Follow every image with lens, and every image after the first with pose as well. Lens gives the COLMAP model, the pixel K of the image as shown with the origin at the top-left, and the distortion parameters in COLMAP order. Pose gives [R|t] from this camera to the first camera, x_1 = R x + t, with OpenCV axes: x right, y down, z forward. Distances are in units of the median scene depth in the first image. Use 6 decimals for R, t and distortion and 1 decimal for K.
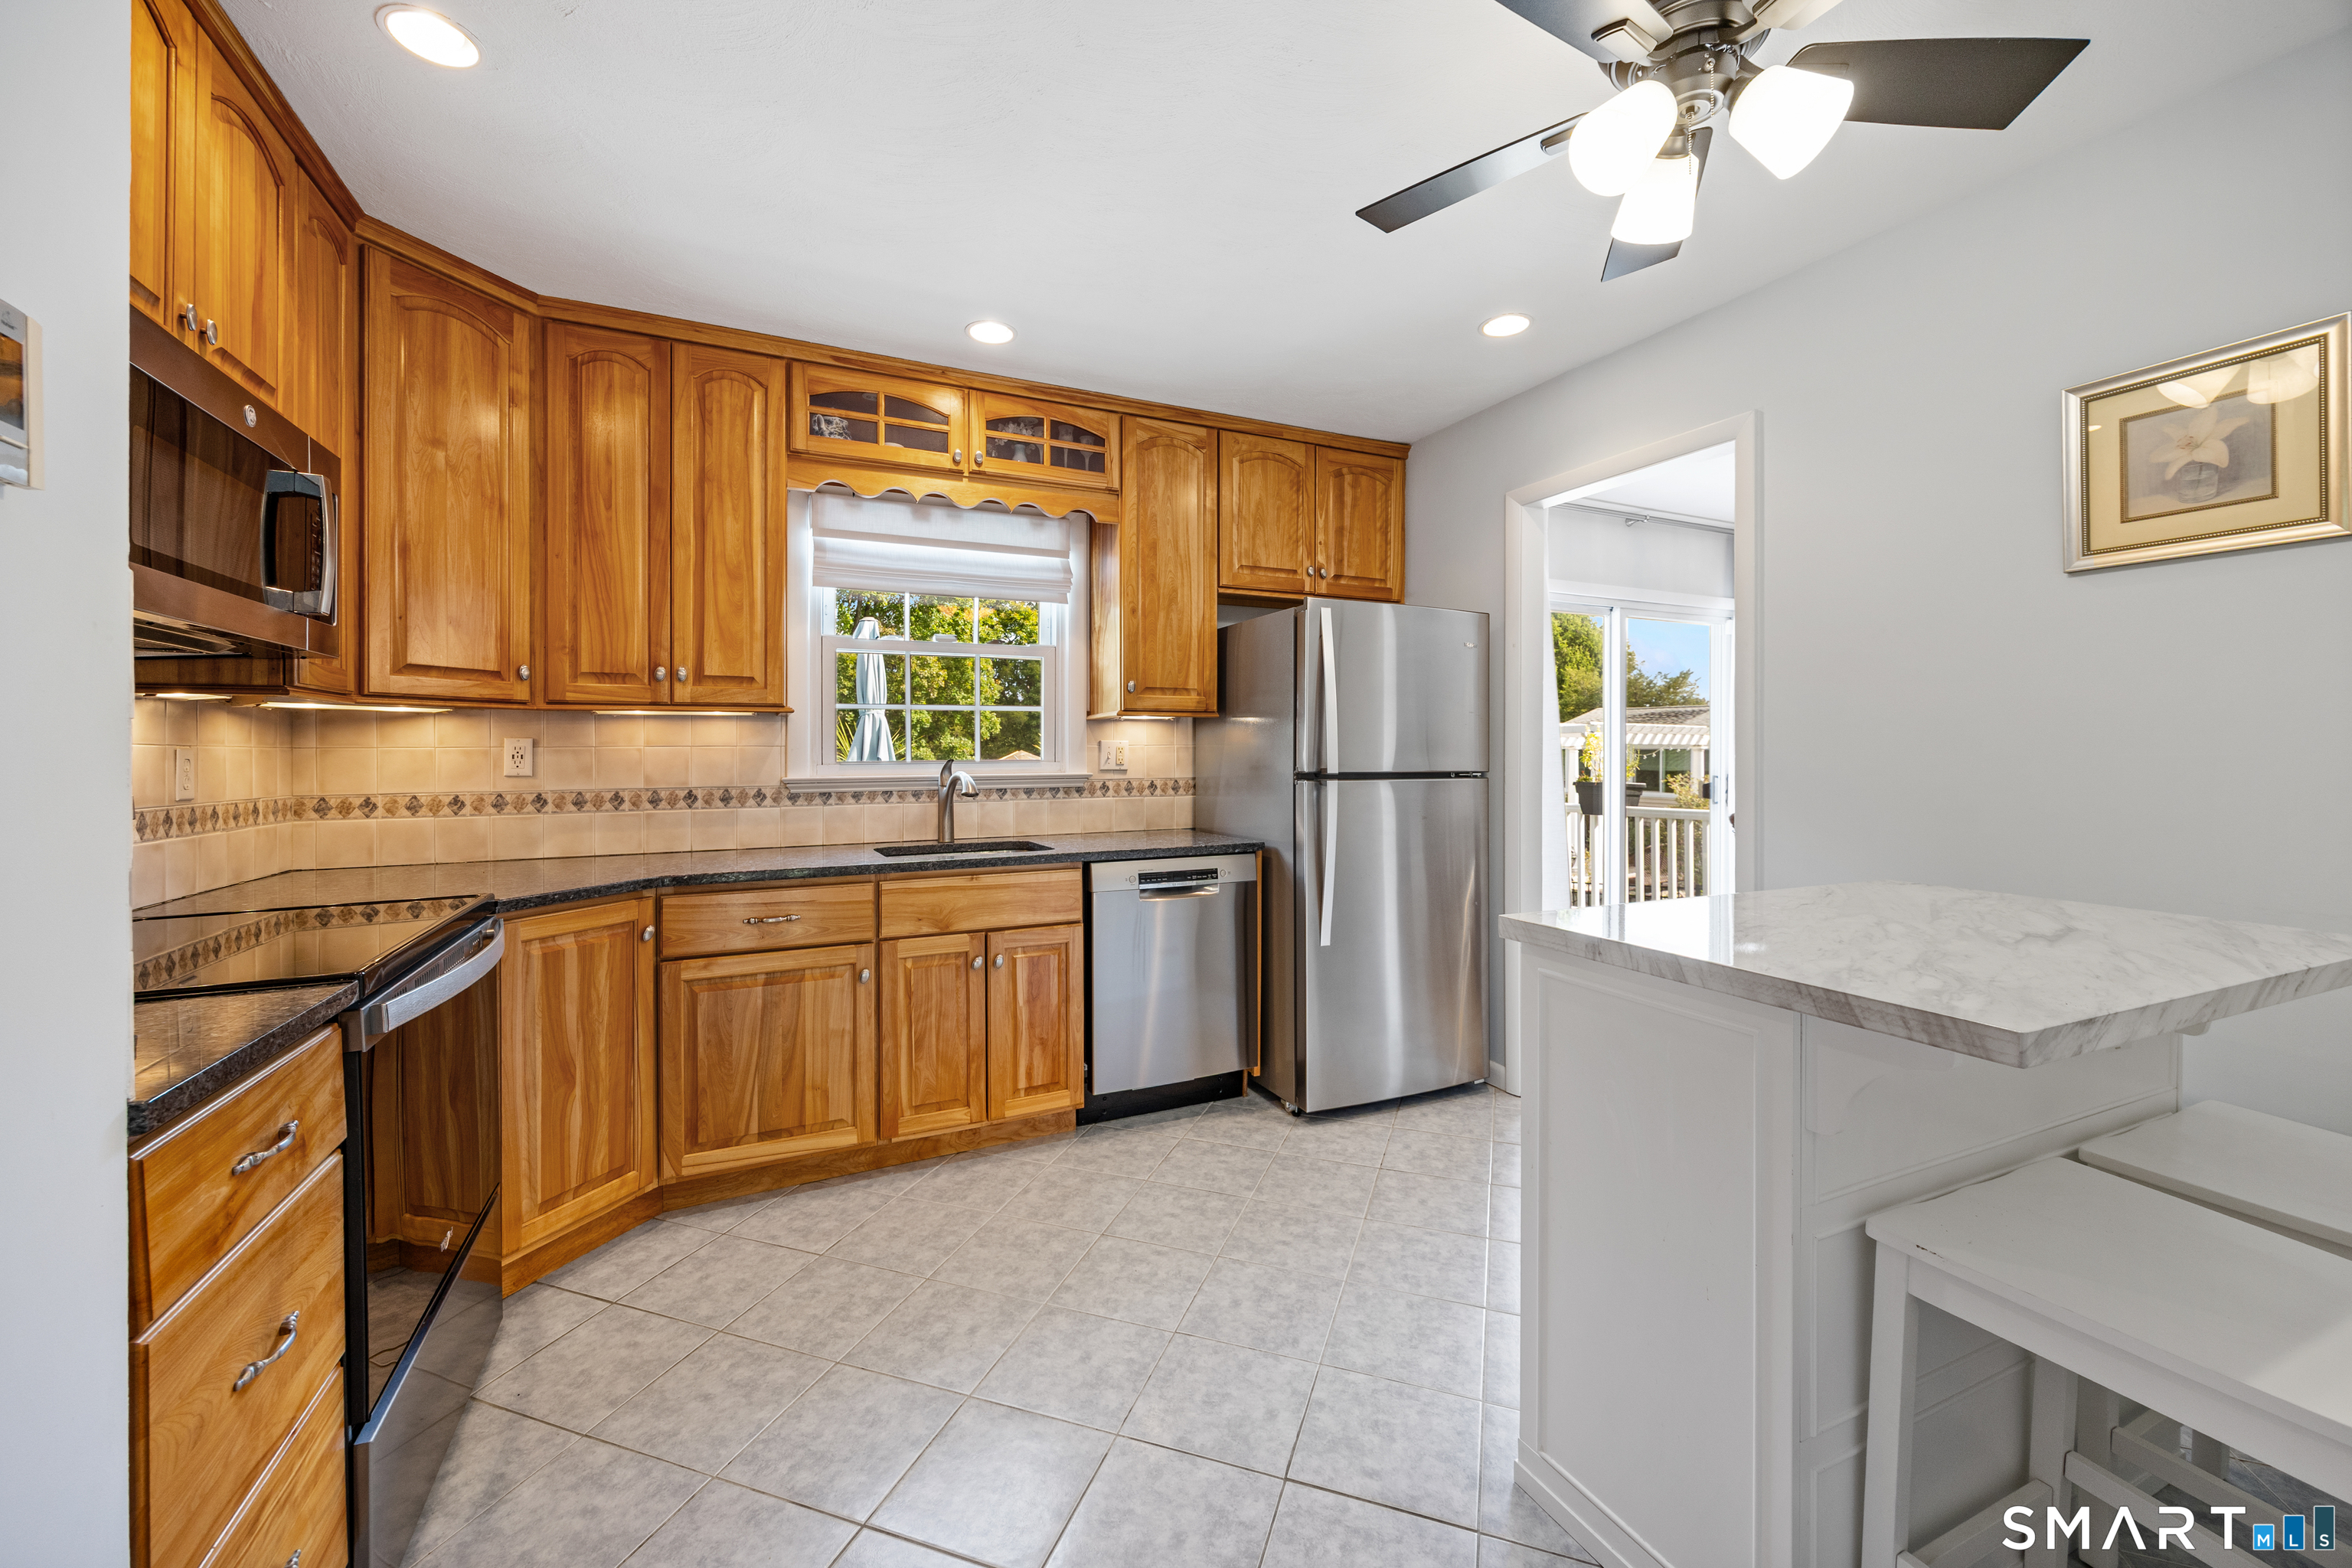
lens RADIAL K [[970.5, 0, 1174.4], [0, 970.5, 752.1], [0, 0, 1]] dist [-0.001694, 0.000066]
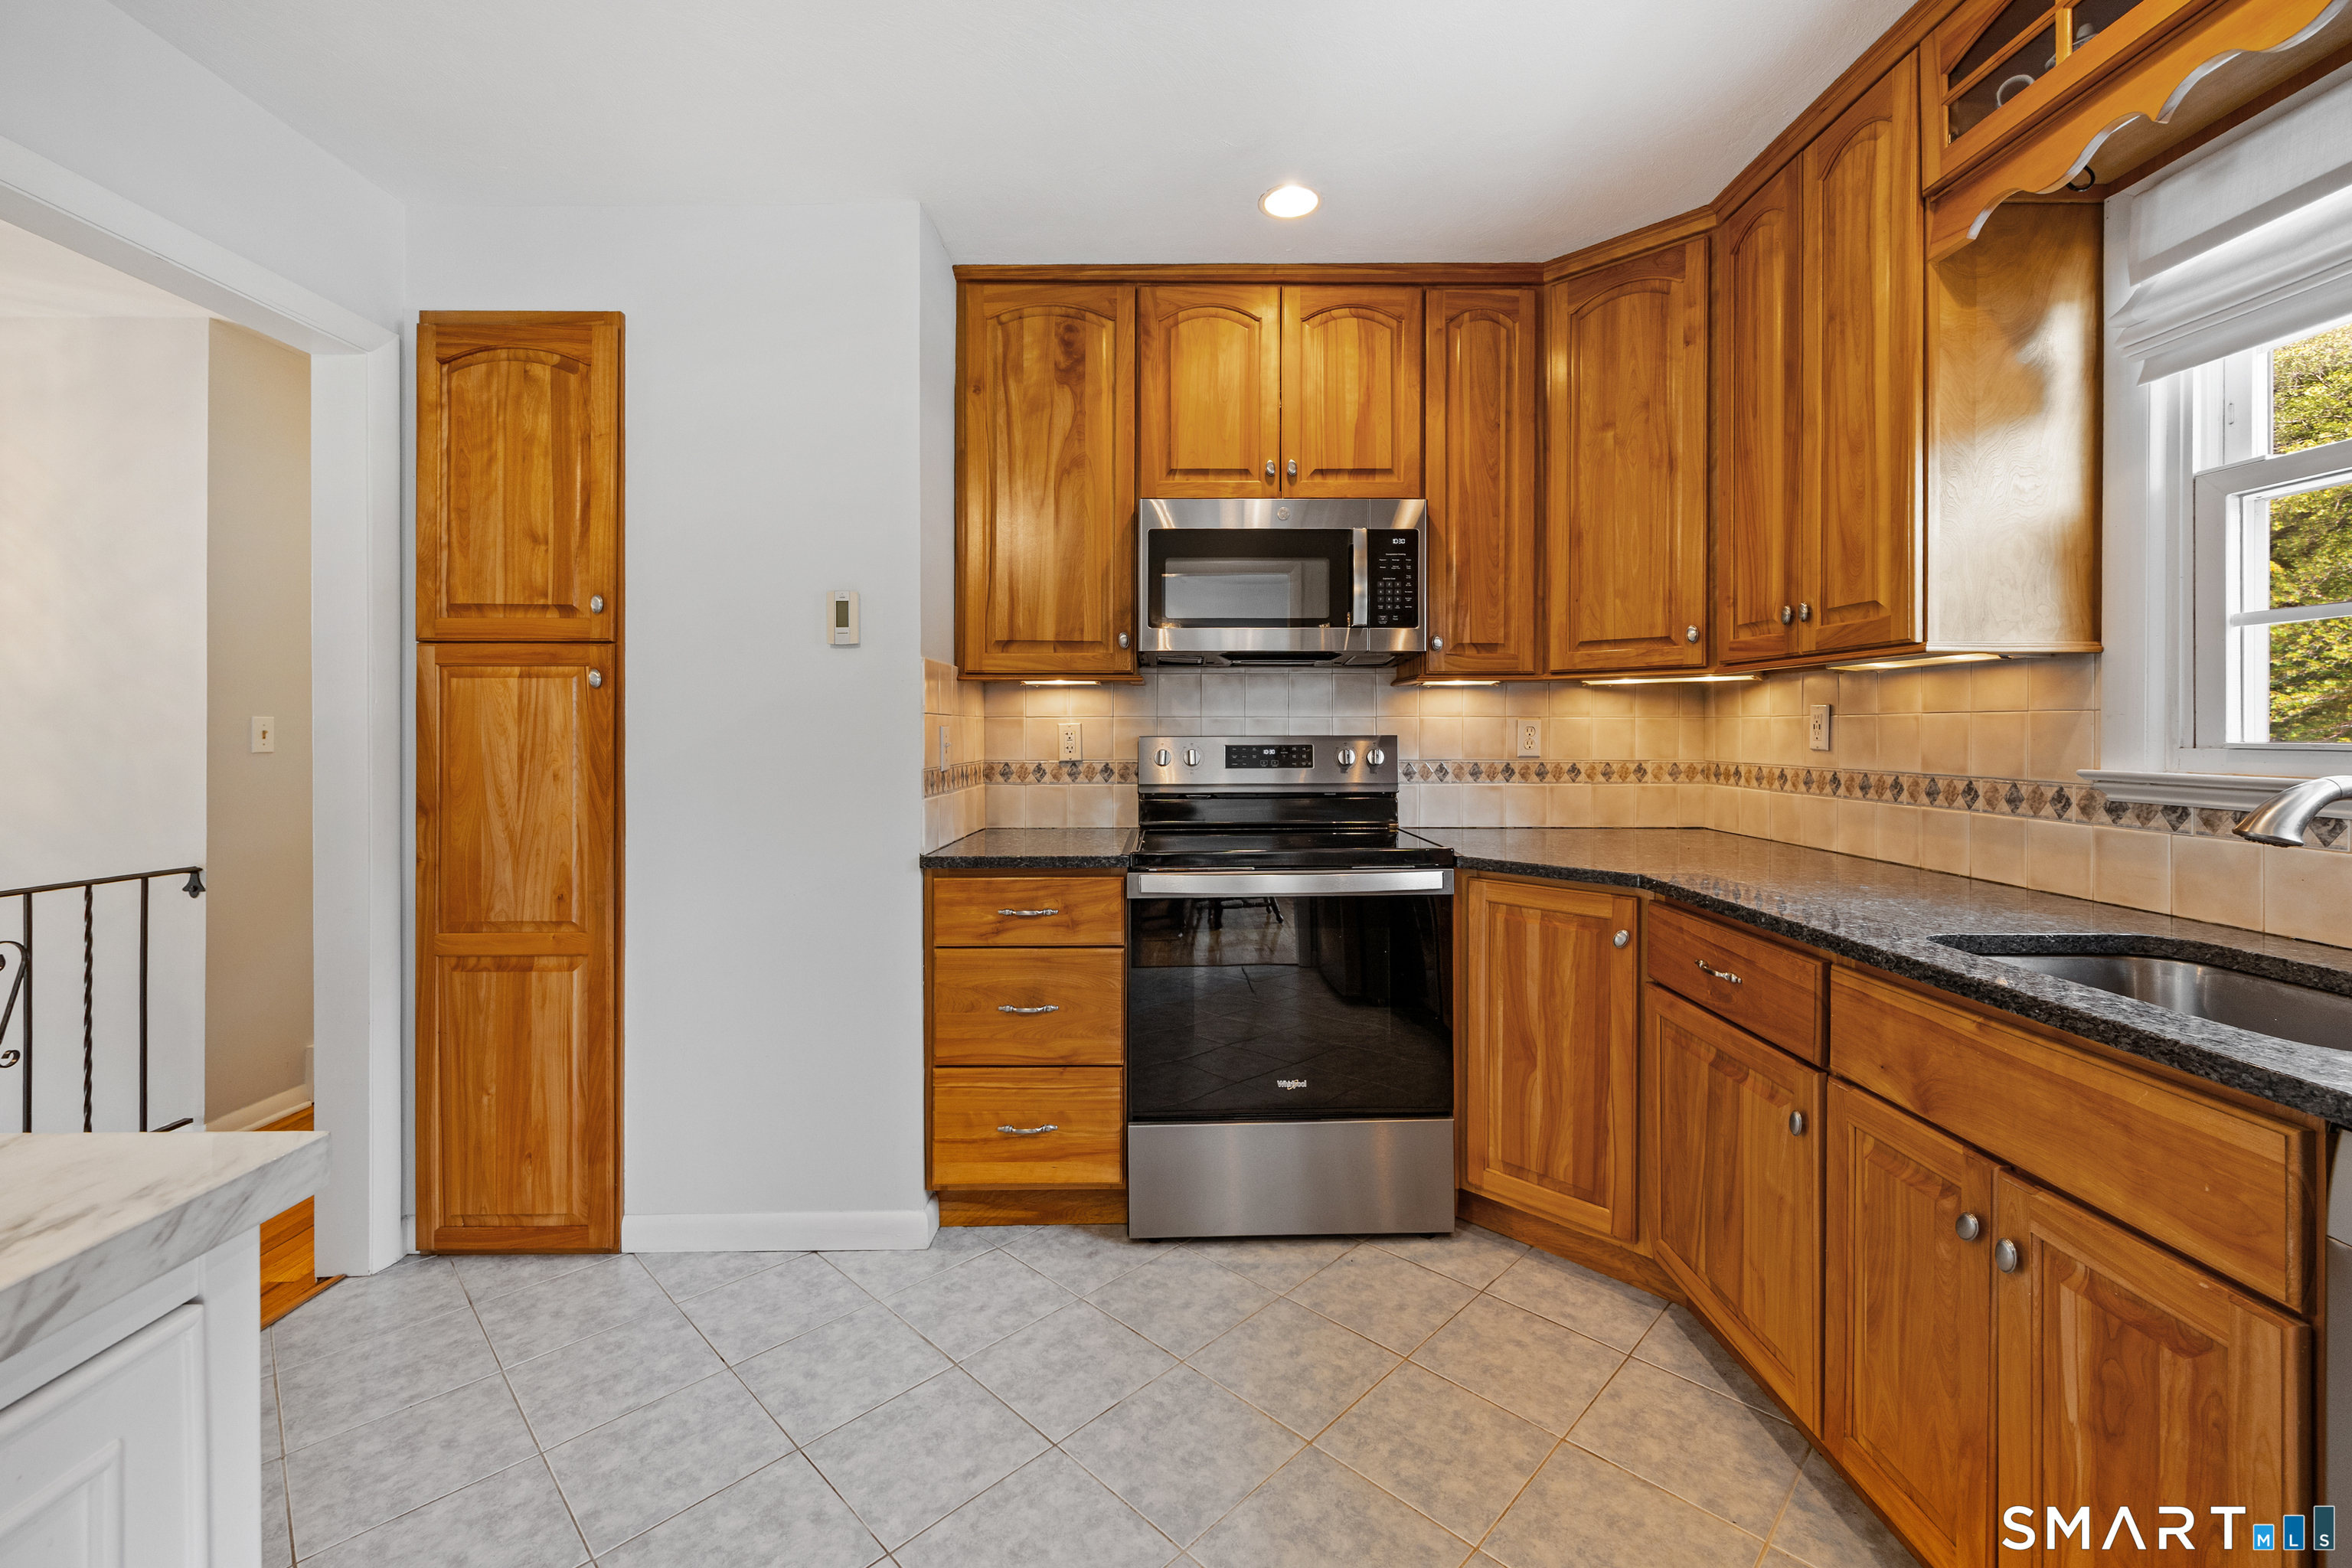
lens RADIAL K [[970.5, 0, 1190.6], [0, 970.5, 718.6], [0, 0, 1]] dist [-0.001694, 0.000066]
pose [[-0.437769, -0.000136, -0.899087, 0.333527], [0.005353, 0.999982, -0.002757, -0.002921], [0.899072, -0.006020, -0.437760, 0.923659]]
